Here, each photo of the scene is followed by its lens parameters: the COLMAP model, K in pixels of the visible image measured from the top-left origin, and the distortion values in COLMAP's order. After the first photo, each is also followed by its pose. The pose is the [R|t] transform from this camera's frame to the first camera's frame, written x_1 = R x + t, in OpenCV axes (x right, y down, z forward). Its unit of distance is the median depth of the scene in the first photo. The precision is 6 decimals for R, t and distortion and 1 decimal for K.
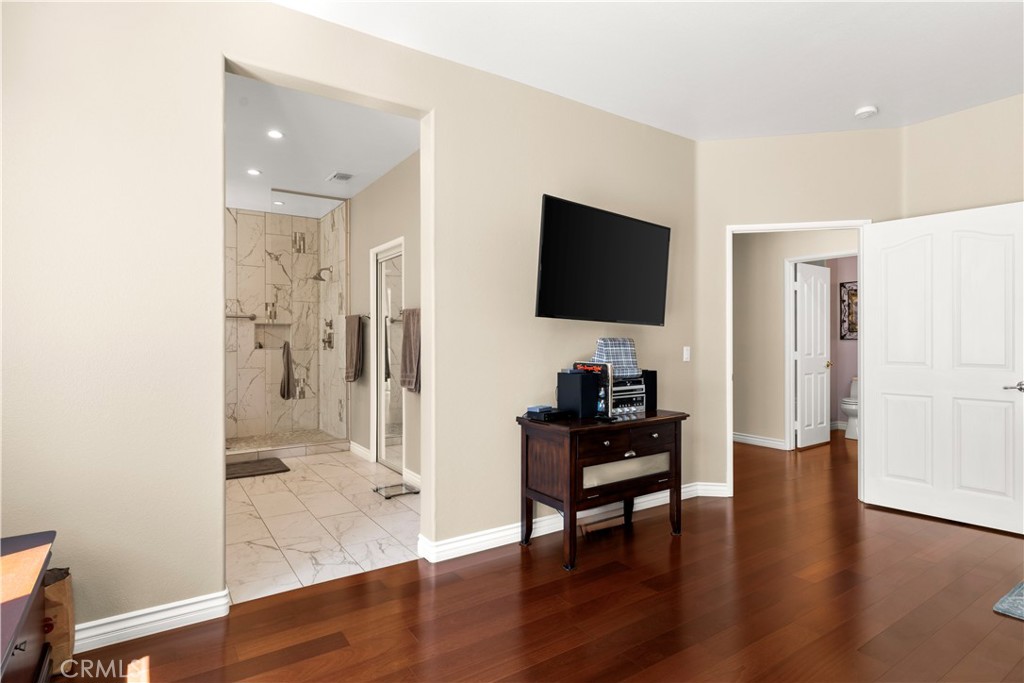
lens RADIAL K [[537.7, 0, 513.6], [0, 537.7, 340.9], [0, 0, 1]] dist [-0.000921, 0.000002]
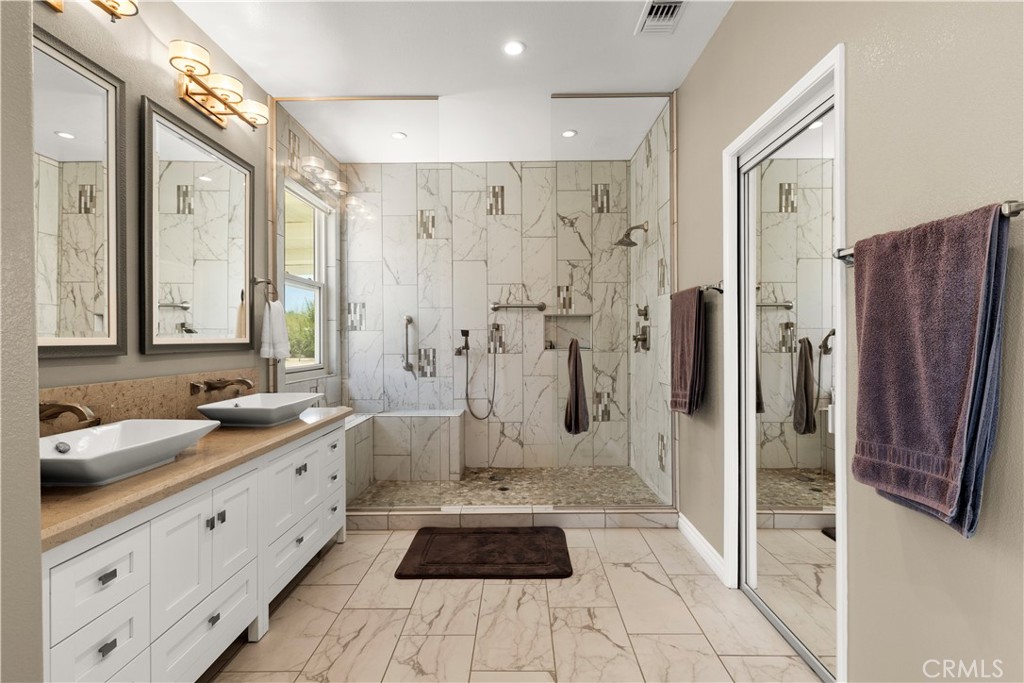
lens RADIAL K [[472.0, 0, 513.4], [0, 472.0, 340.9], [0, 0, 1]] dist [-0.000995, 0.000095]
pose [[0.821886, -0.001216, -0.569650, -0.149295], [0.003365, 0.999991, 0.002721, 0.000854], [0.569642, -0.004153, 0.821883, 0.447526]]
